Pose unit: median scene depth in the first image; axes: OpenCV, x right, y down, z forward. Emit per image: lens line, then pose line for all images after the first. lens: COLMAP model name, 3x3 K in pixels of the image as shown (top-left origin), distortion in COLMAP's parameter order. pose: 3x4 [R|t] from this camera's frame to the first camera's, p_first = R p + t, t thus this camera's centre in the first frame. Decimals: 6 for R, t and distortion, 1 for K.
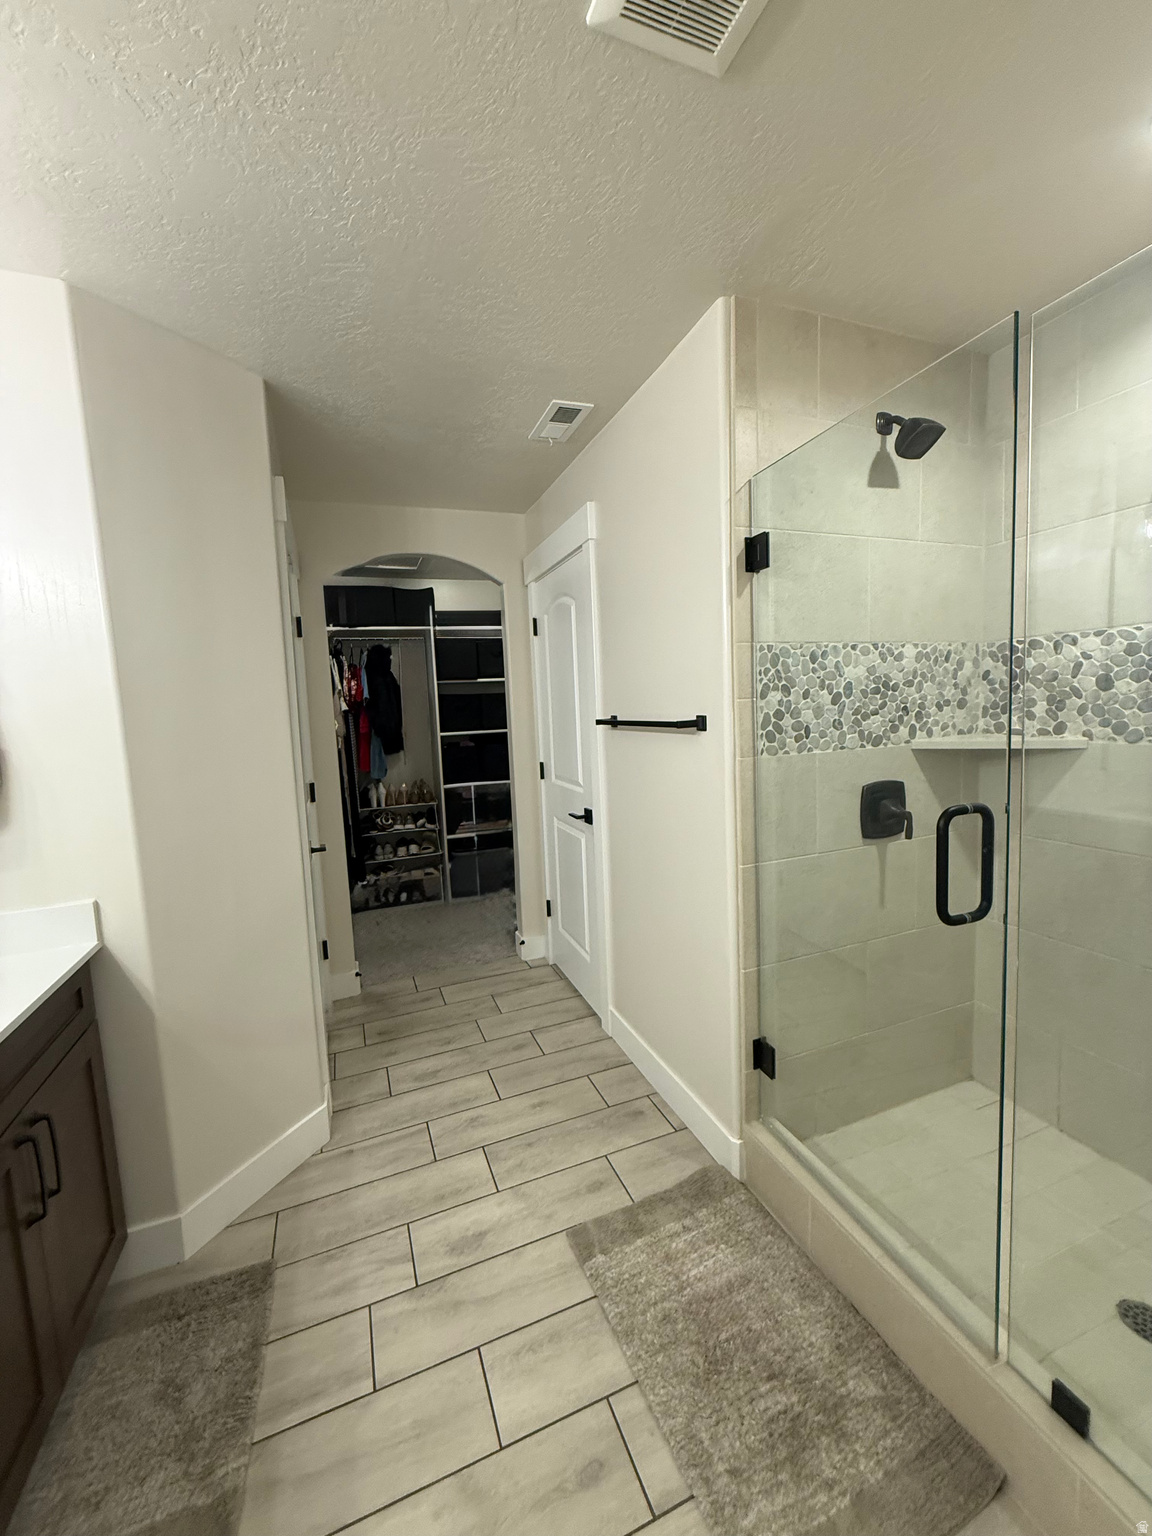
lens RADIAL K [[612.2, 0, 578.6], [0, 612.2, 766.6], [0, 0, 1]] dist [0.001002, 0.000130]
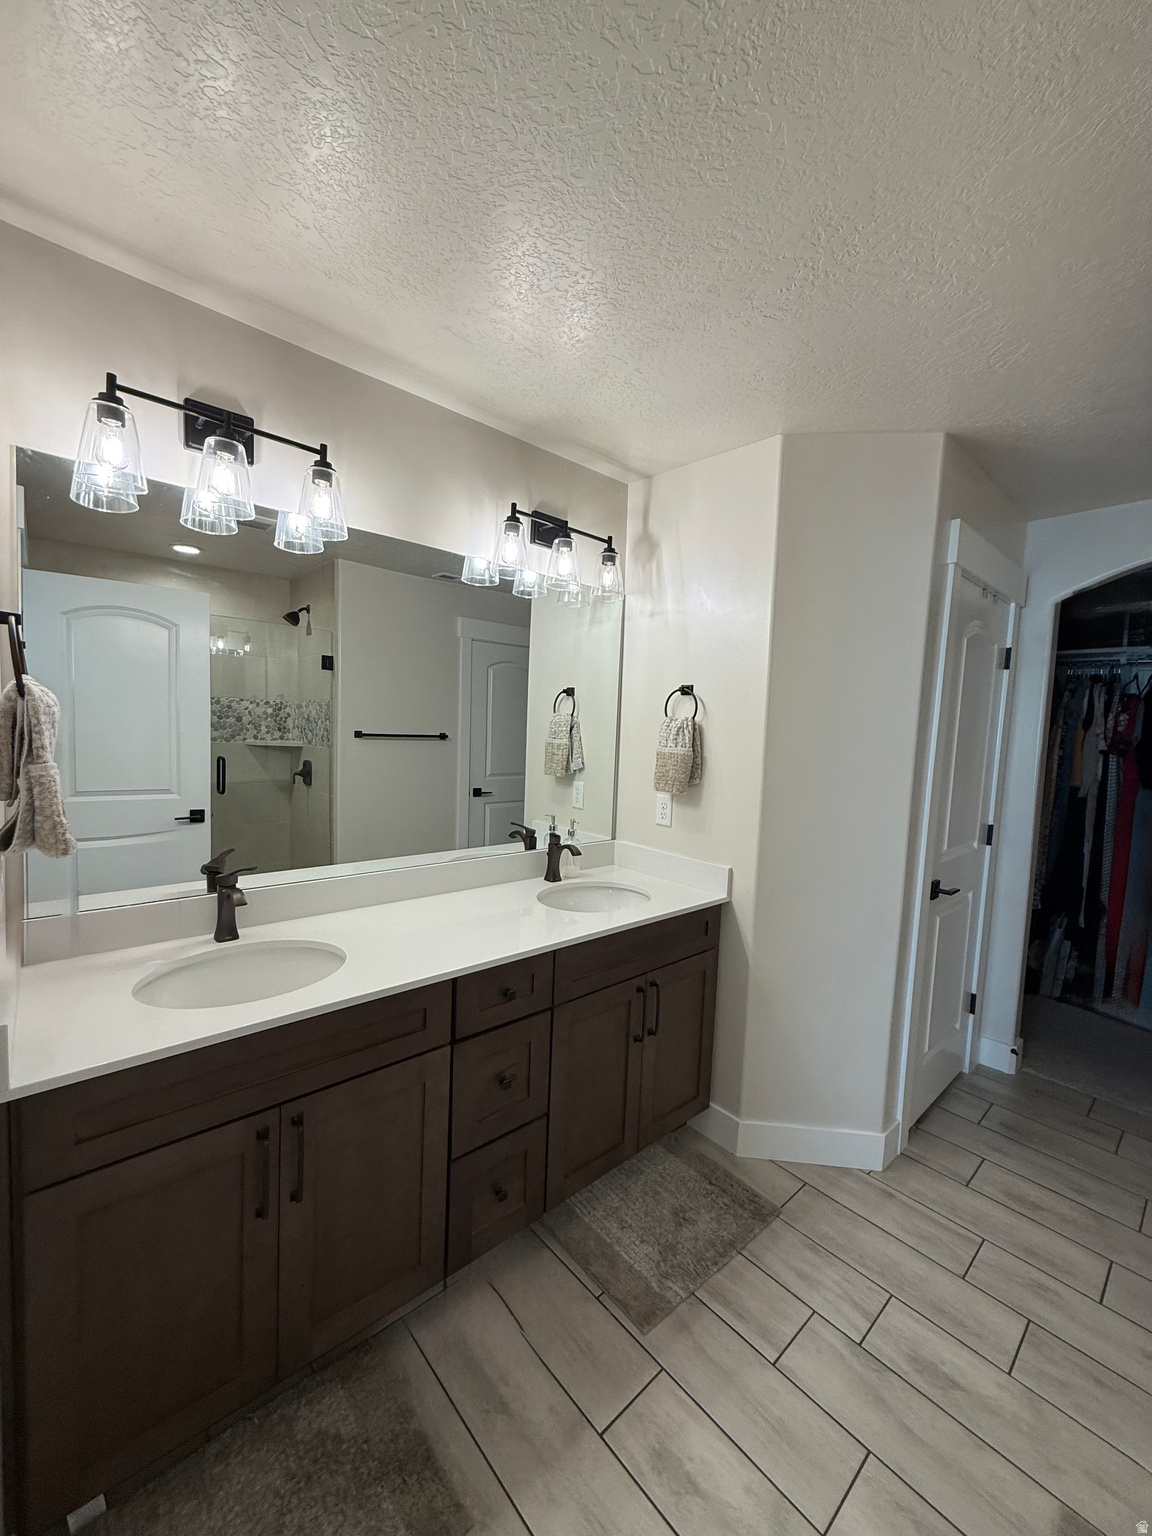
lens RADIAL K [[612.2, 0, 571.8], [0, 612.2, 766.8], [0, 0, 1]] dist [0.001002, 0.000130]
pose [[0.340038, 0.130263, -0.931346, 0.331820], [-0.153007, 0.984827, 0.081880, -0.062991], [0.927881, 0.114660, 0.354809, 0.108841]]
